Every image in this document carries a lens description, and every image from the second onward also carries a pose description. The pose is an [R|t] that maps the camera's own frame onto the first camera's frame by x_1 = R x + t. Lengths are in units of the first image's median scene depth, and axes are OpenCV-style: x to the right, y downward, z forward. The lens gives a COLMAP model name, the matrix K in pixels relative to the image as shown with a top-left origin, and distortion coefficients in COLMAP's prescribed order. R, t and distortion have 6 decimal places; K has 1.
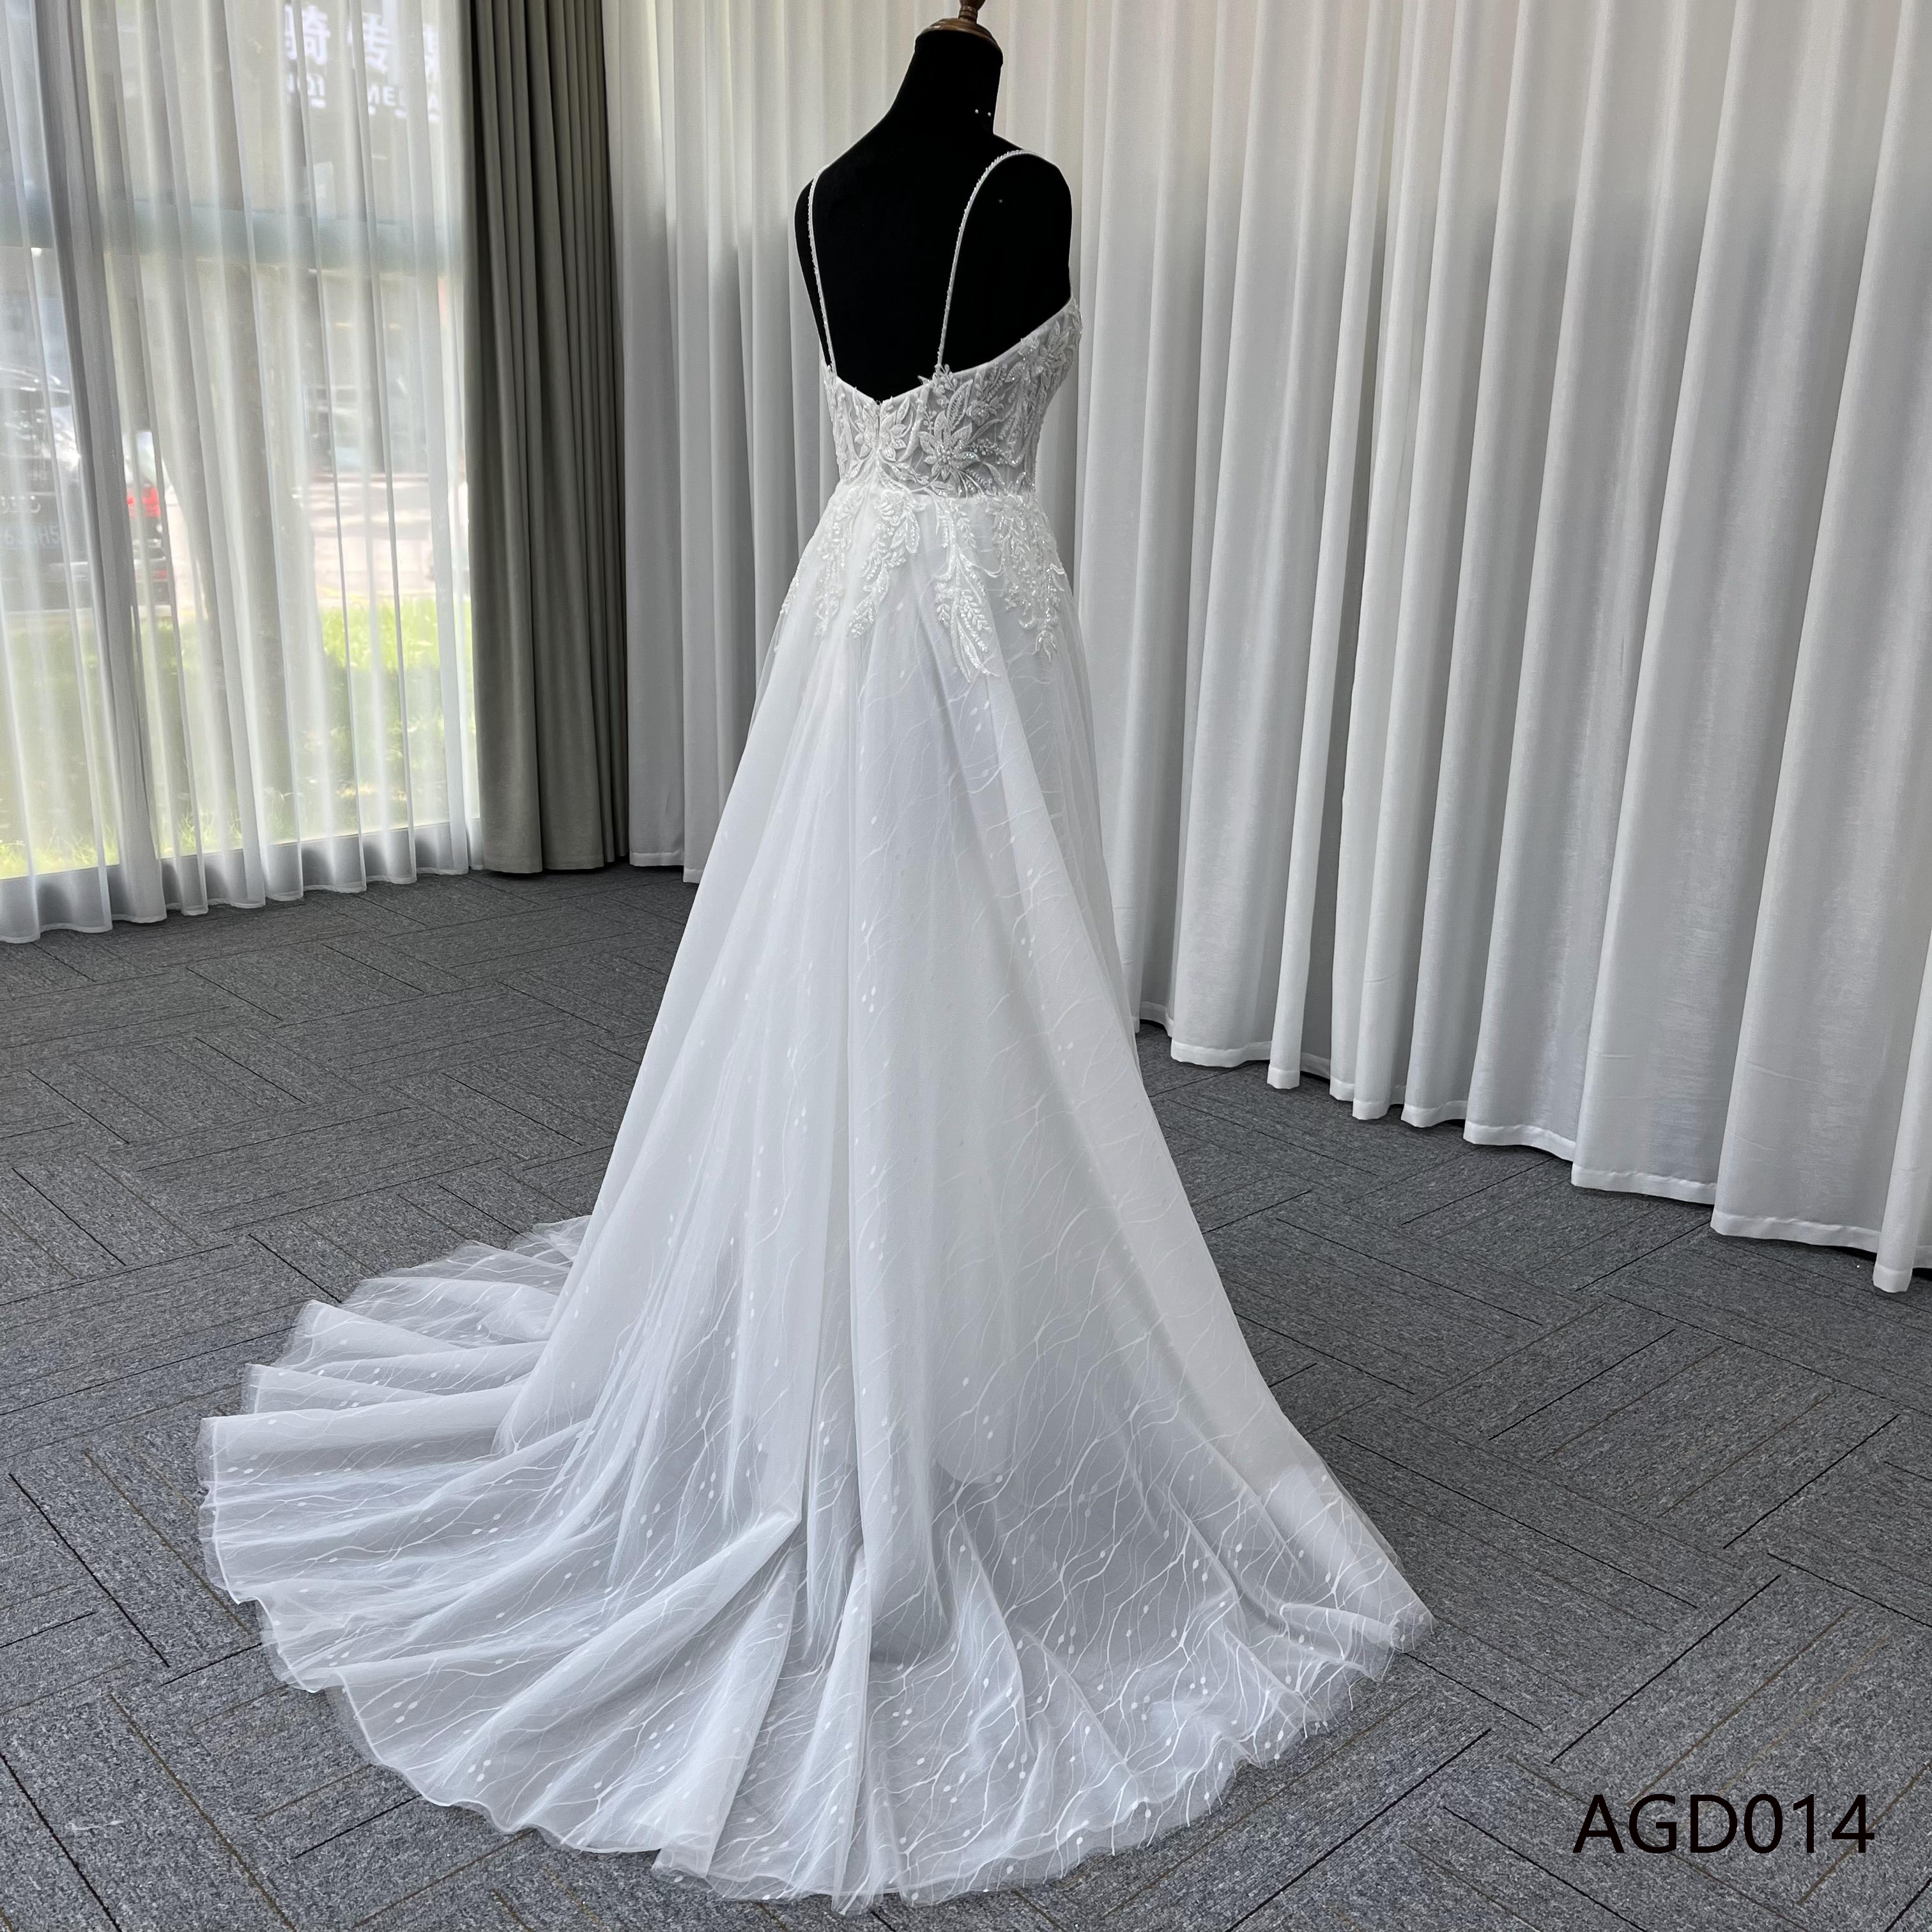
lens RADIAL K [[1967.8, 0, 961.5], [0, 1967.8, 984.7], [0, 0, 1]] dist [0.028646, 0.000000]
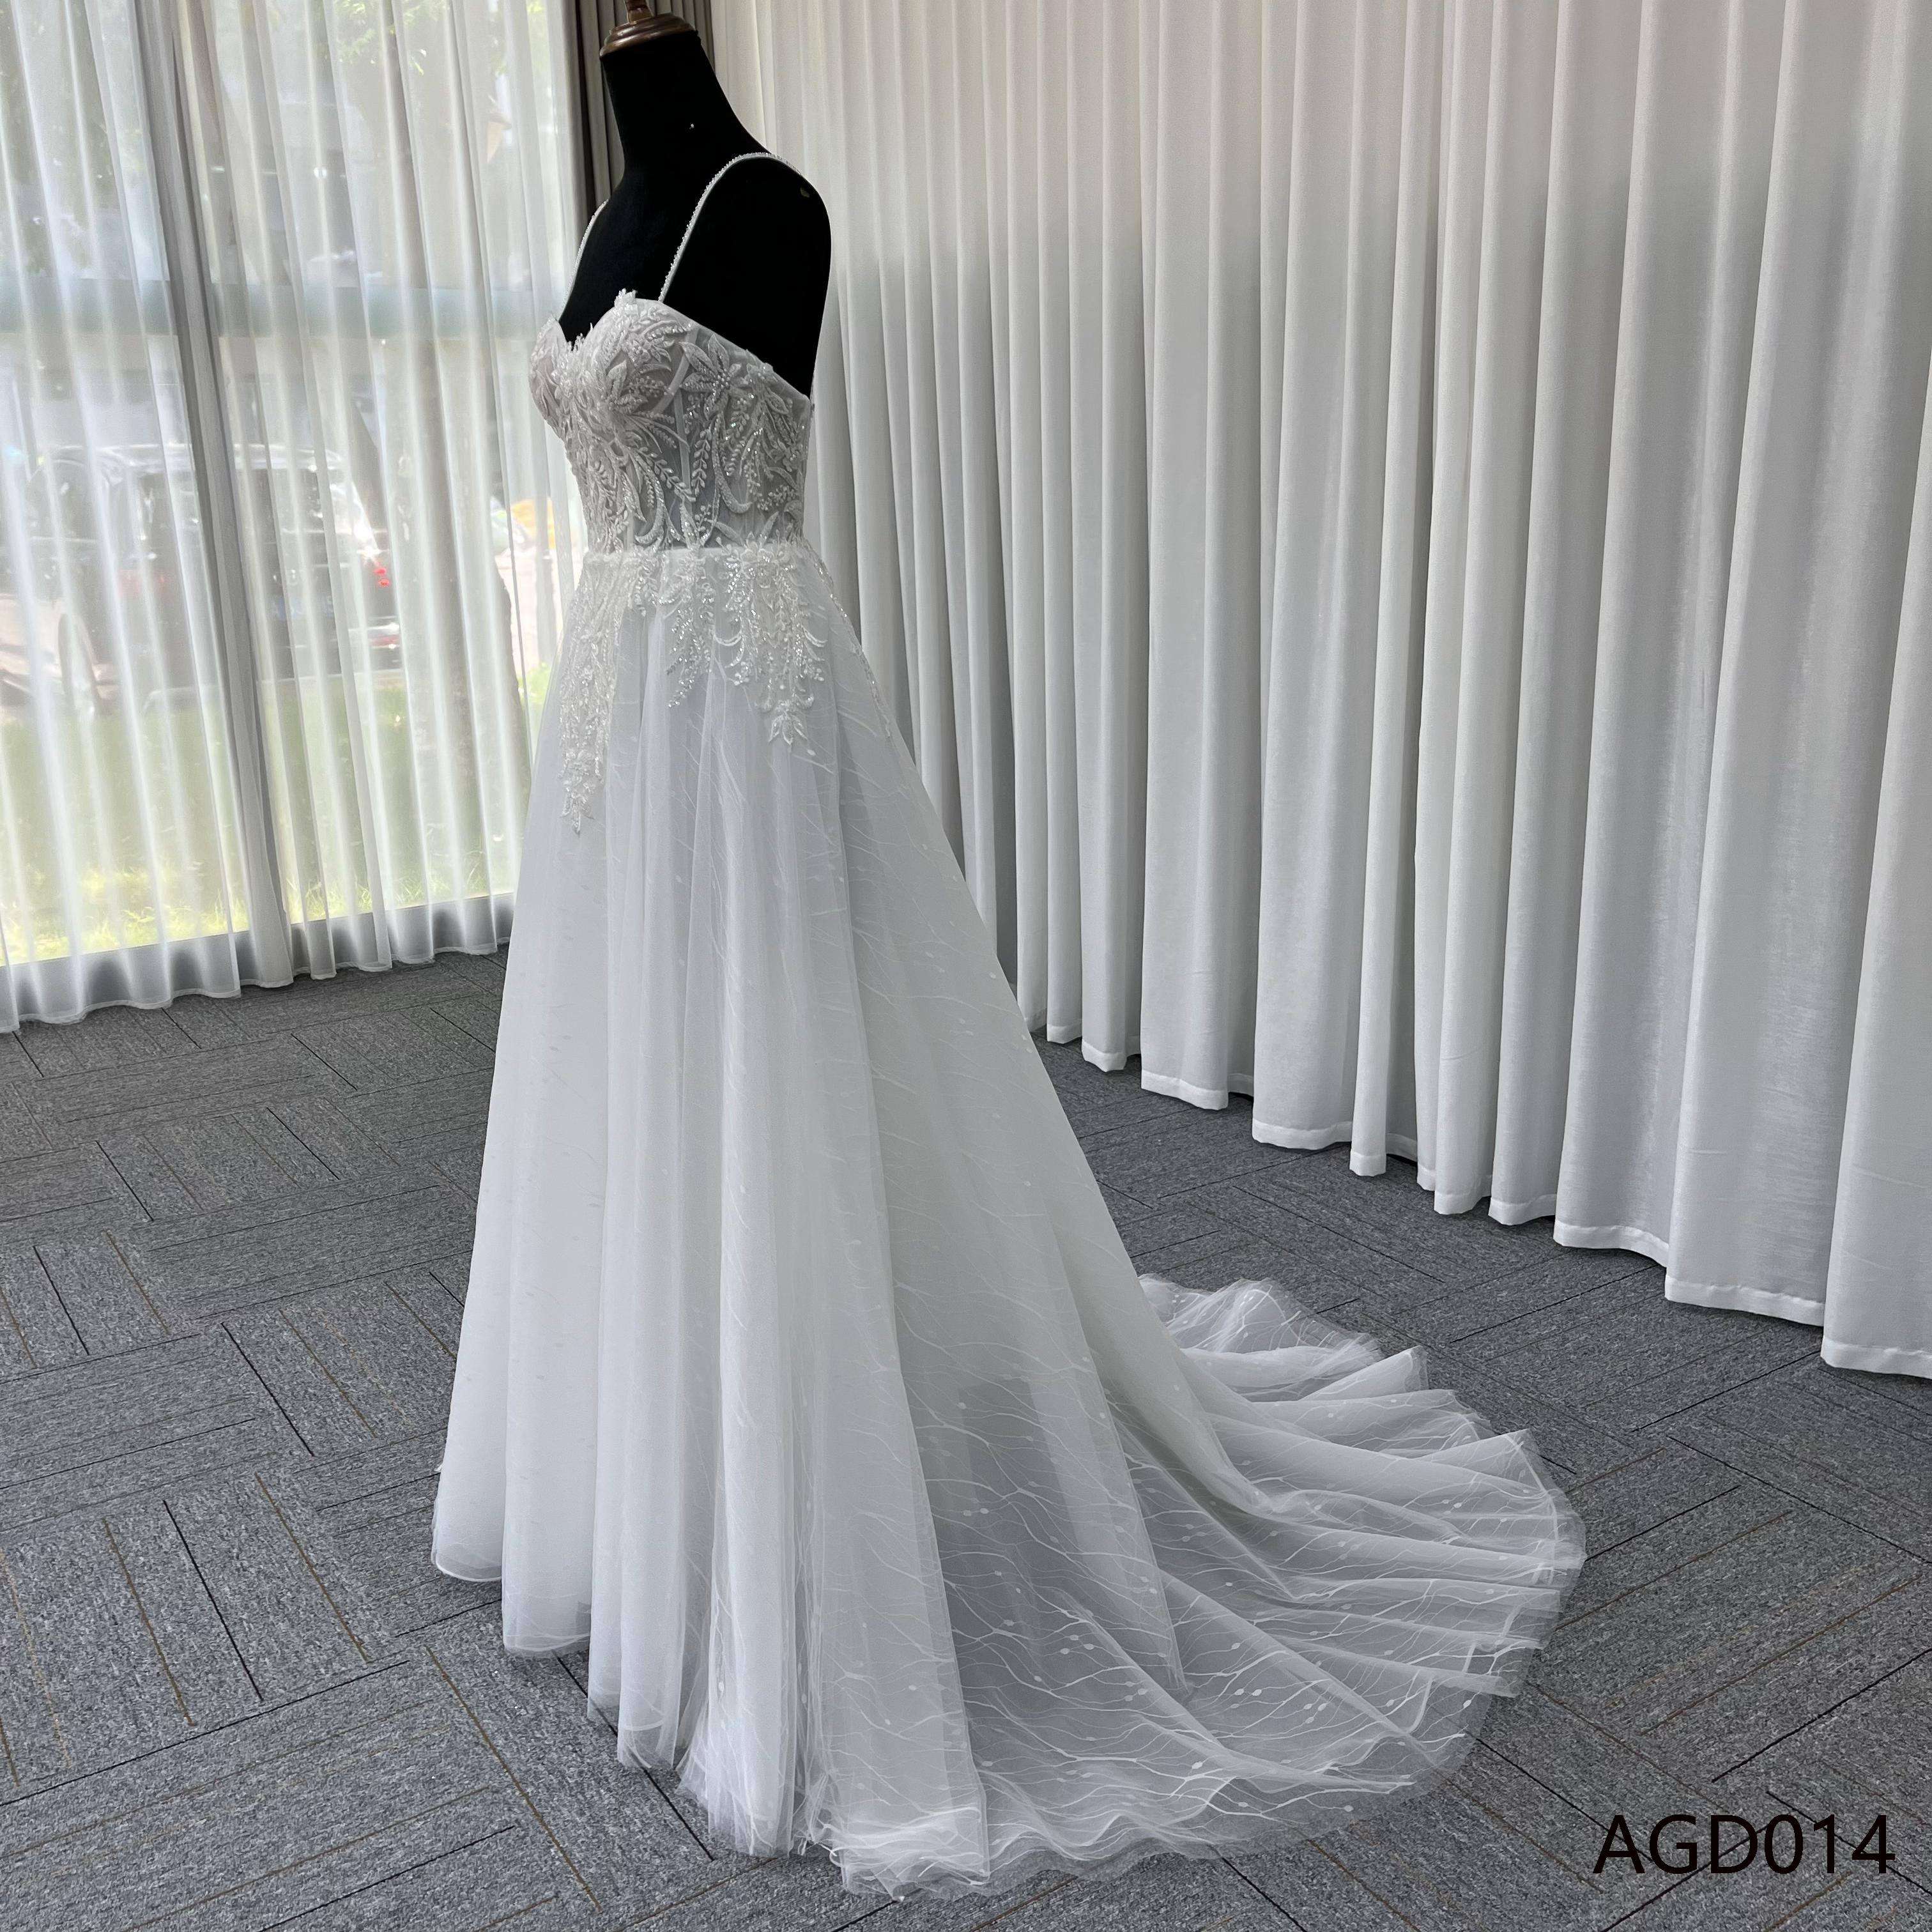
lens RADIAL K [[1967.8, 0, 961.7], [0, 1967.8, 963.6], [0, 0, 1]] dist [0.028646, 0.000000]
pose [[0.984735, -0.005575, -0.173969, 0.164376], [0.001095, 0.999666, -0.025839, -0.024787], [0.174054, 0.025254, 0.984412, 0.093043]]
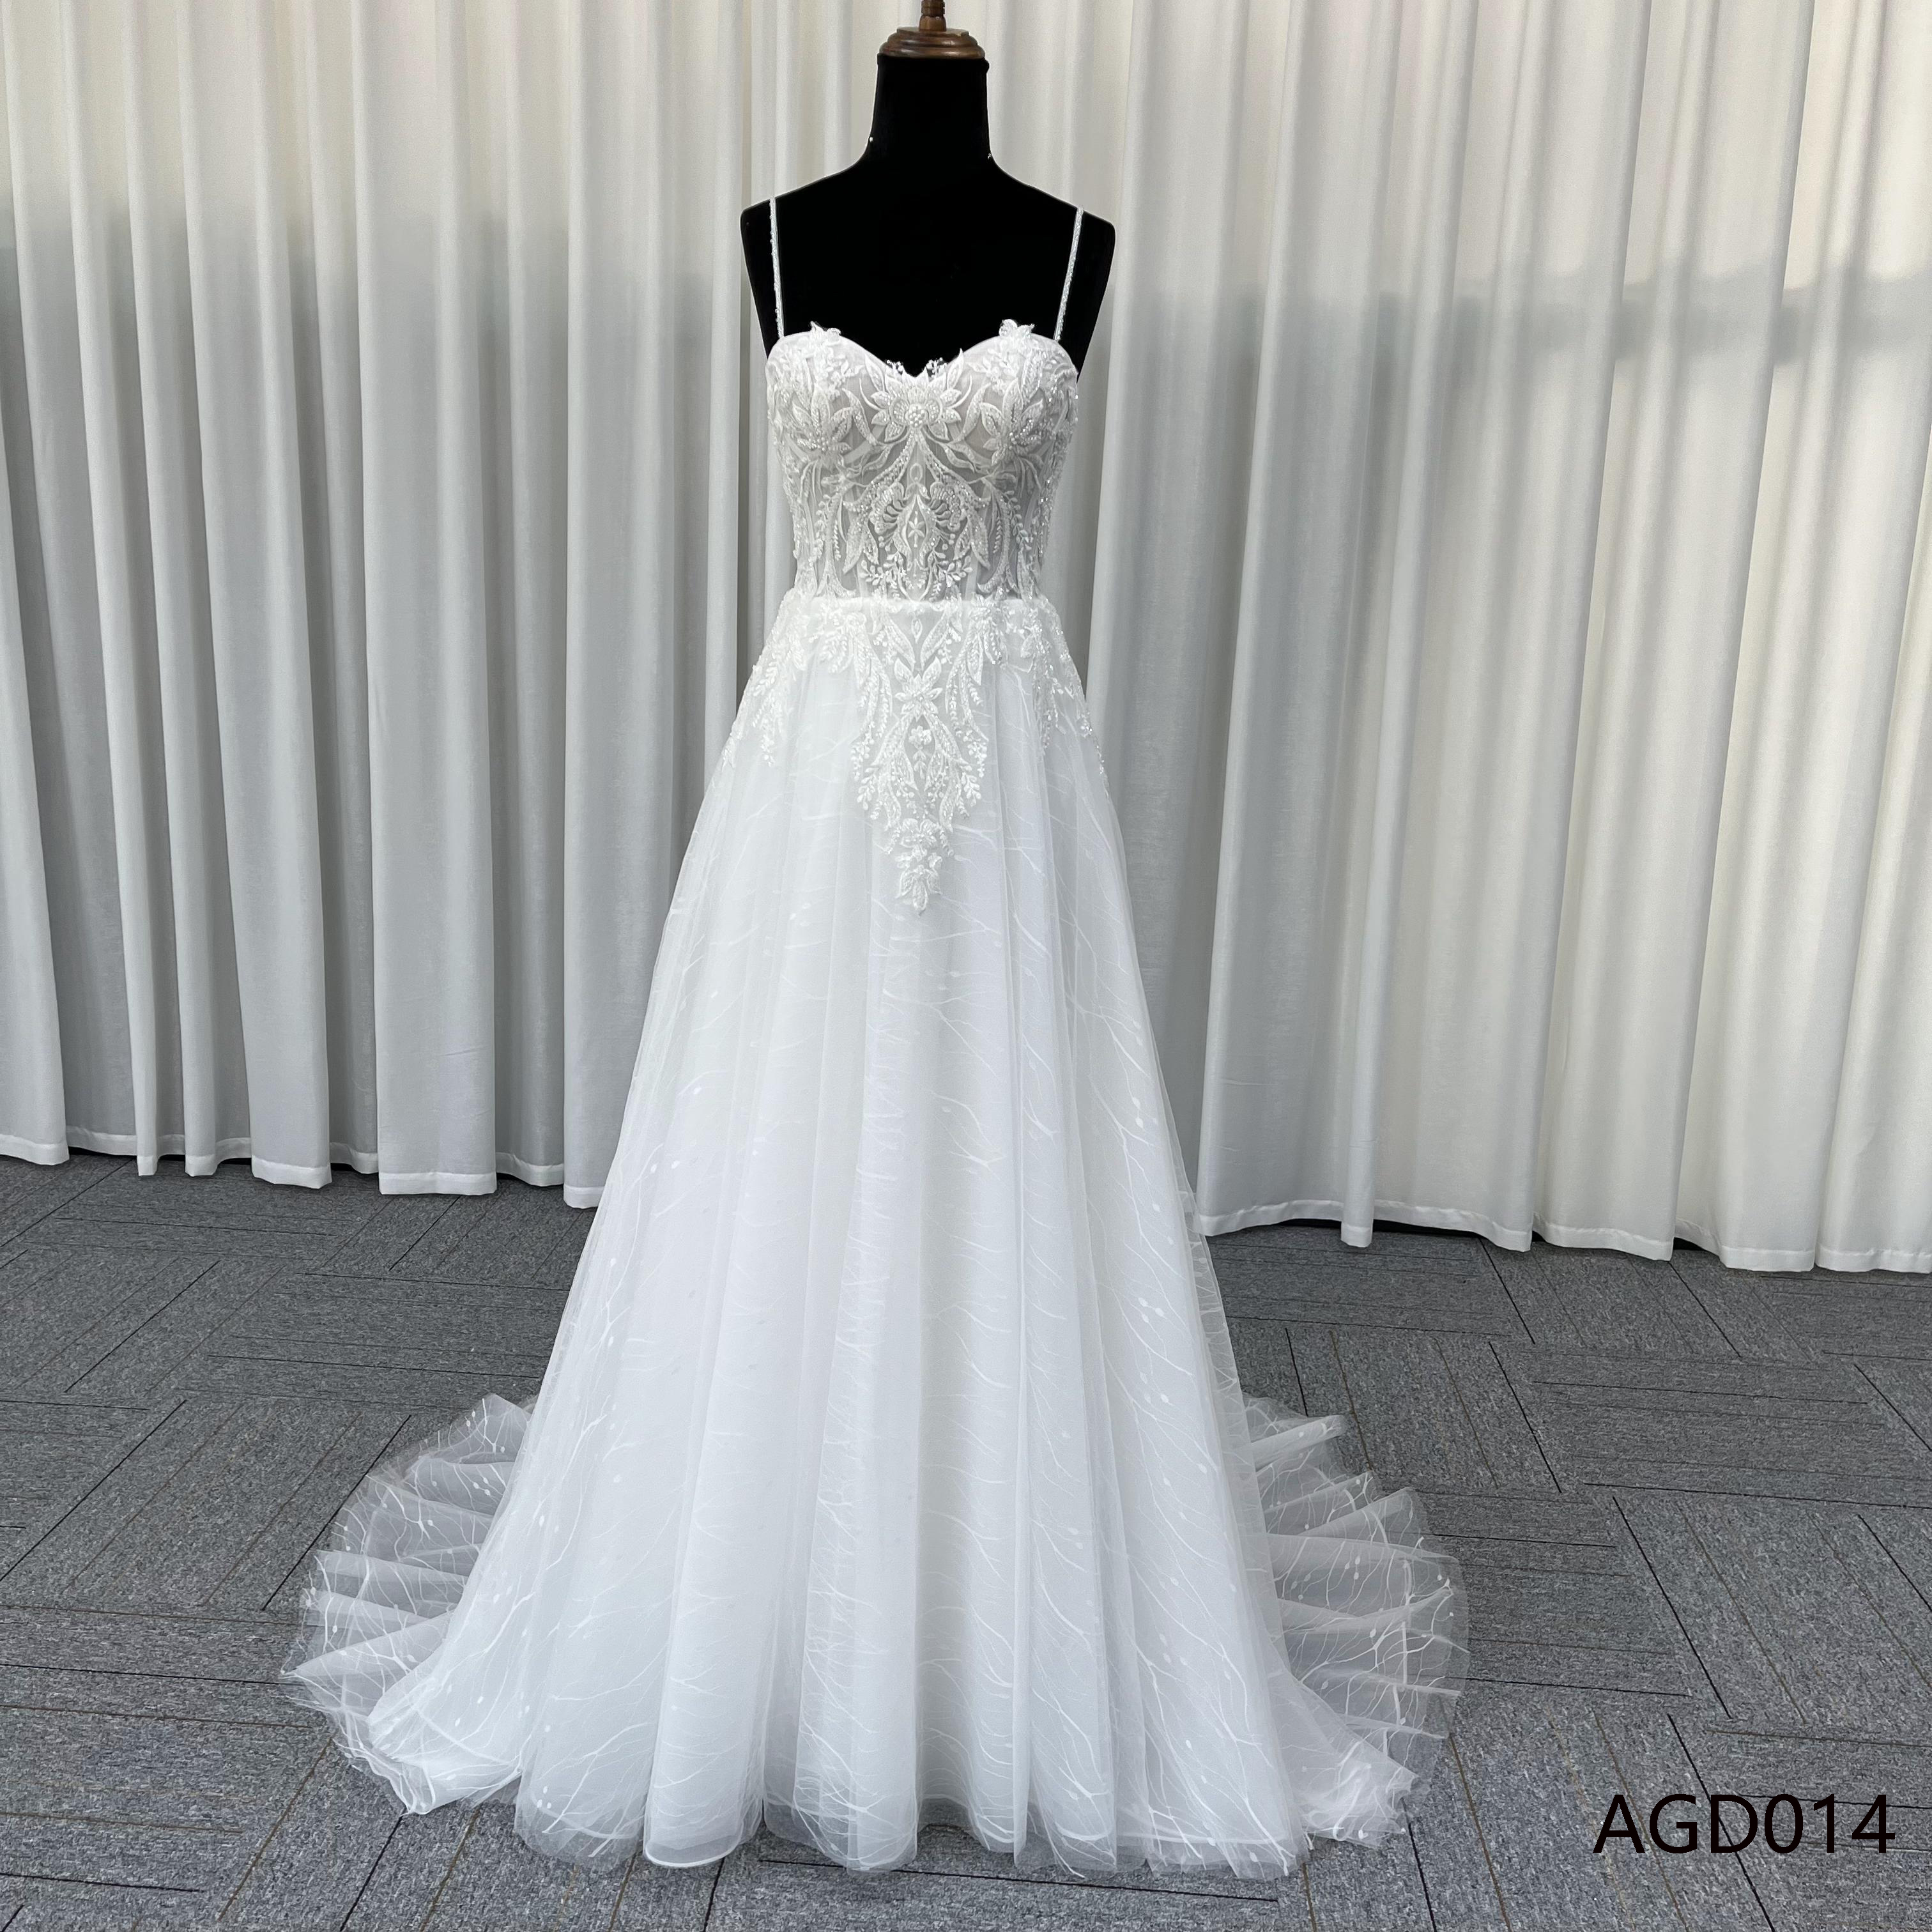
lens RADIAL K [[1967.8, 0, 956.4], [0, 1967.8, 985.0], [0, 0, 1]] dist [0.028646, 0.000000]
pose [[0.720686, -0.161726, 0.674134, -0.432406], [0.179879, 0.982728, 0.043457, -0.084700], [-0.669519, 0.089944, 0.737329, 0.269543]]
